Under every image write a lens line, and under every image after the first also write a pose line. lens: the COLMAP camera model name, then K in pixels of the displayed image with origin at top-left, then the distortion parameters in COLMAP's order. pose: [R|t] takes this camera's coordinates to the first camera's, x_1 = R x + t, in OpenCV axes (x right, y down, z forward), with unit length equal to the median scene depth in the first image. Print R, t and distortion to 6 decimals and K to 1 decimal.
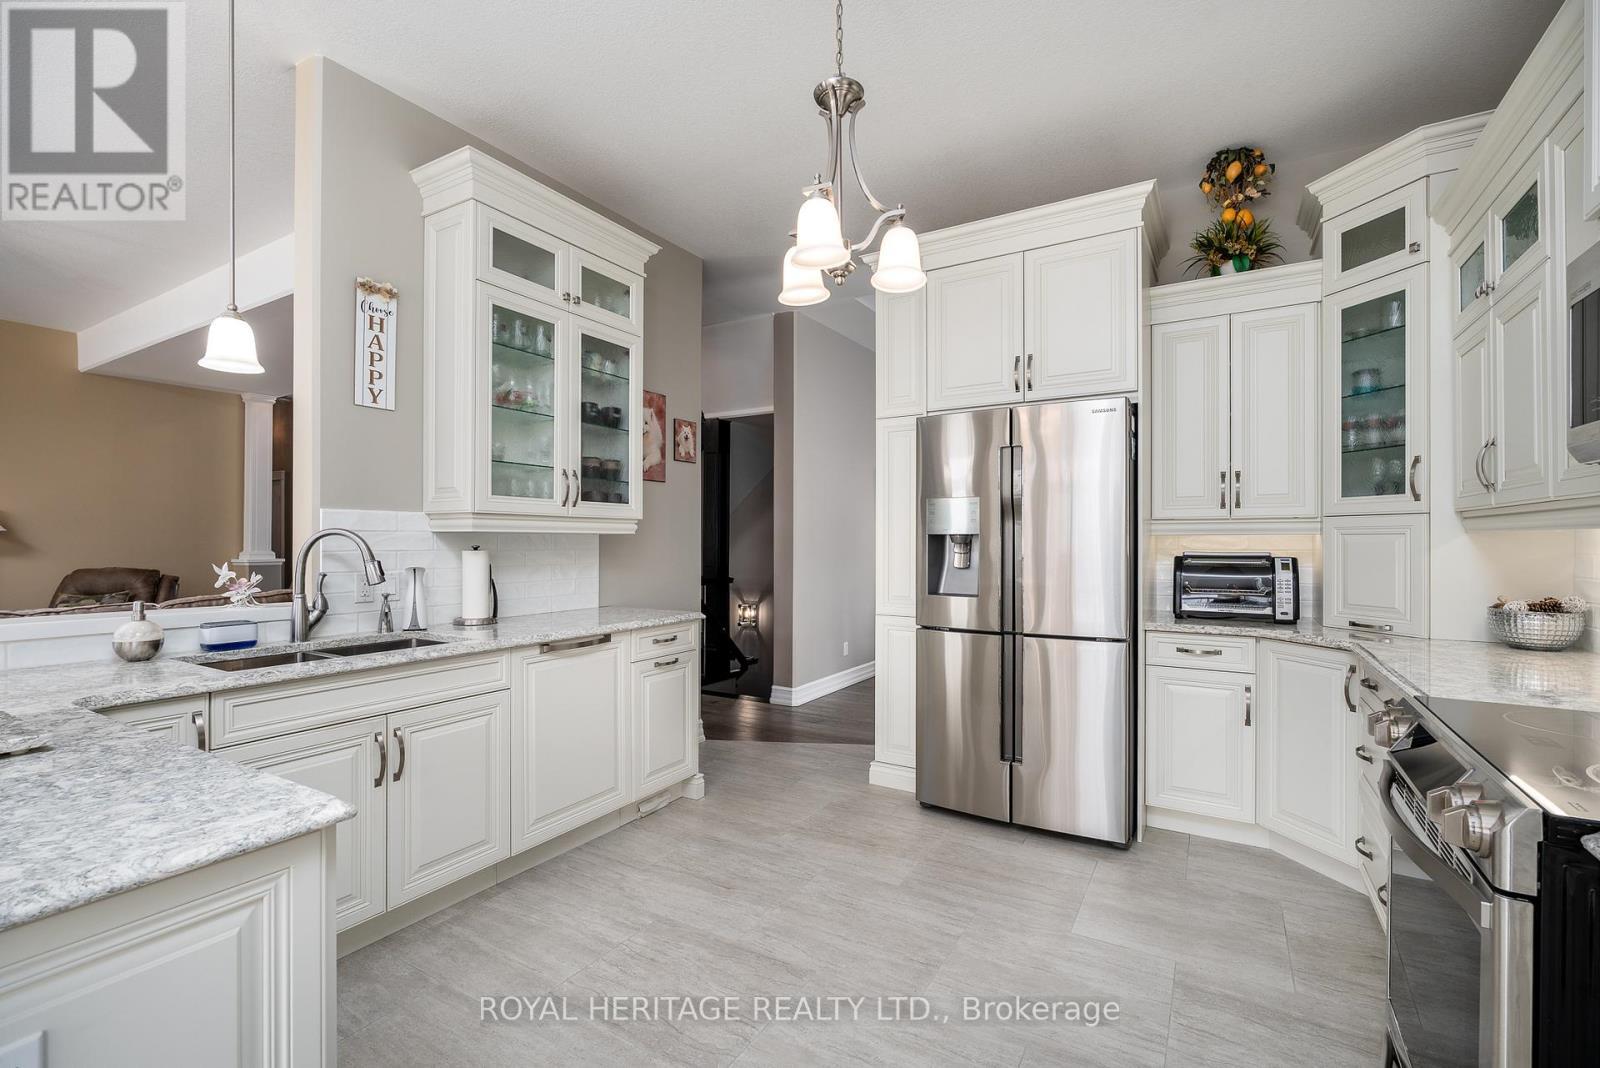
lens RADIAL K [[713.1, 0, 804.1], [0, 713.1, 536.5], [0, 0, 1]] dist [0.005540, 0.000242]
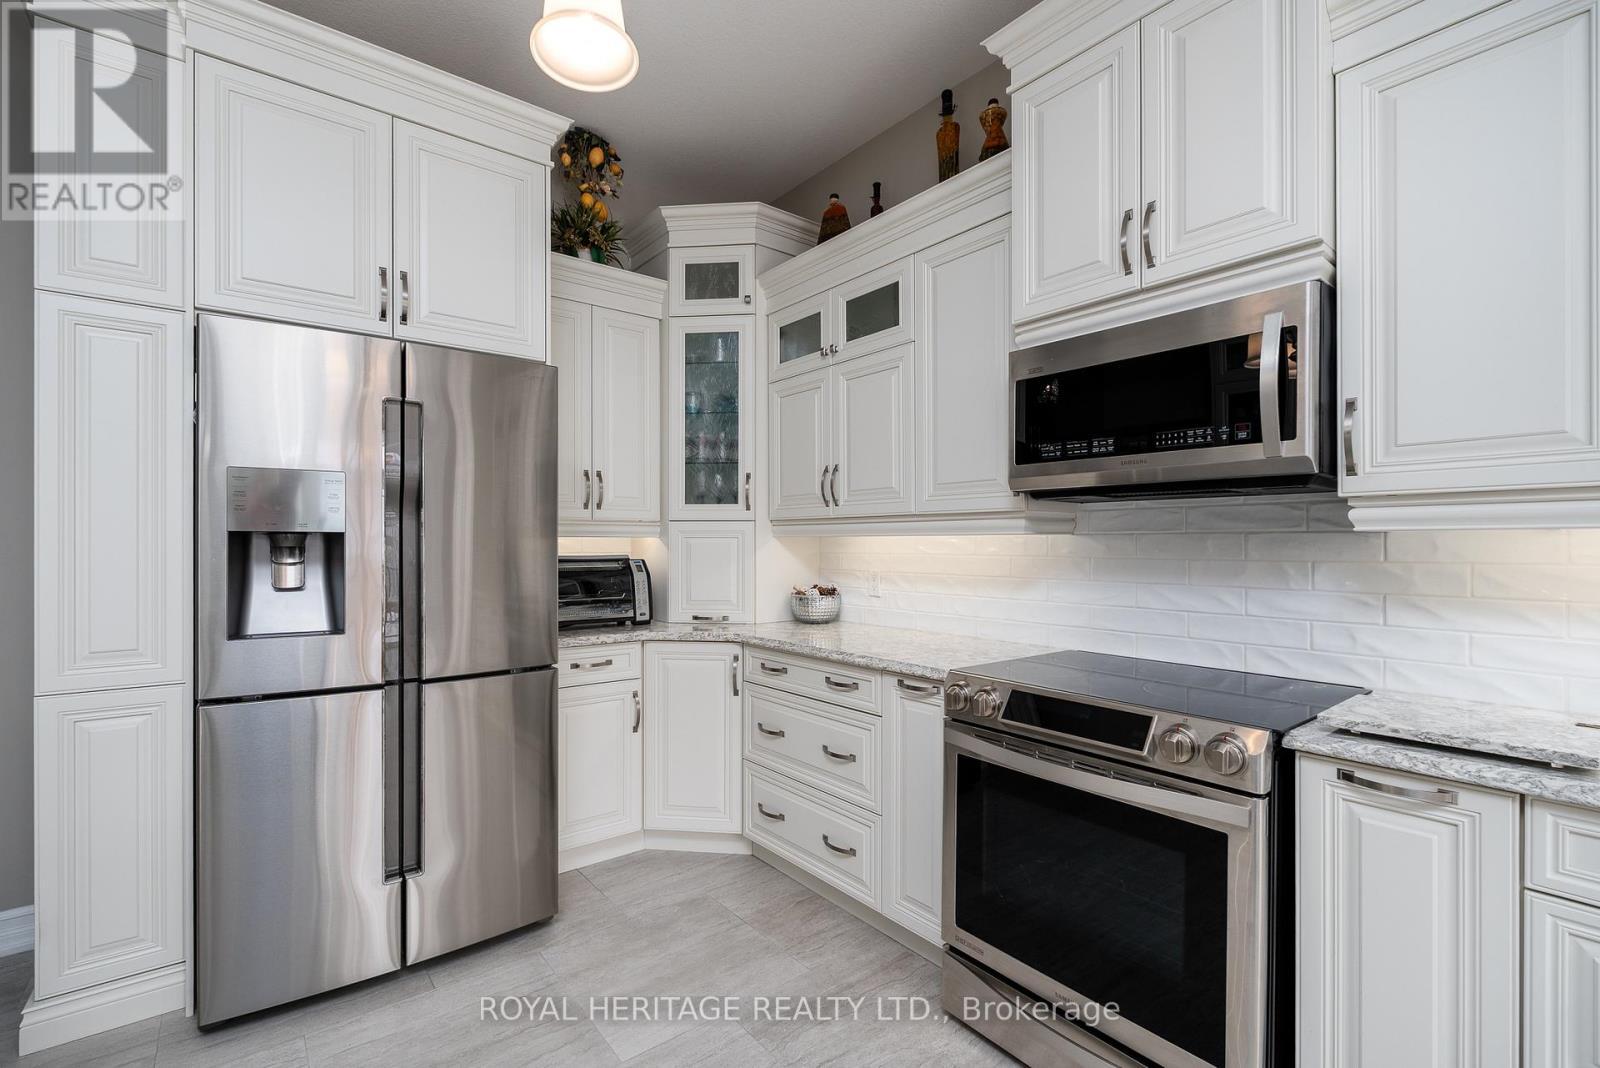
lens RADIAL K [[713.1, 0, 799.8], [0, 713.1, 544.2], [0, 0, 1]] dist [0.005540, 0.000242]
pose [[0.360708, 0.002197, 0.932676, -0.209206], [-0.006293, 0.999980, 0.000078, 0.005702], [-0.932657, -0.005897, 0.360715, 0.439314]]
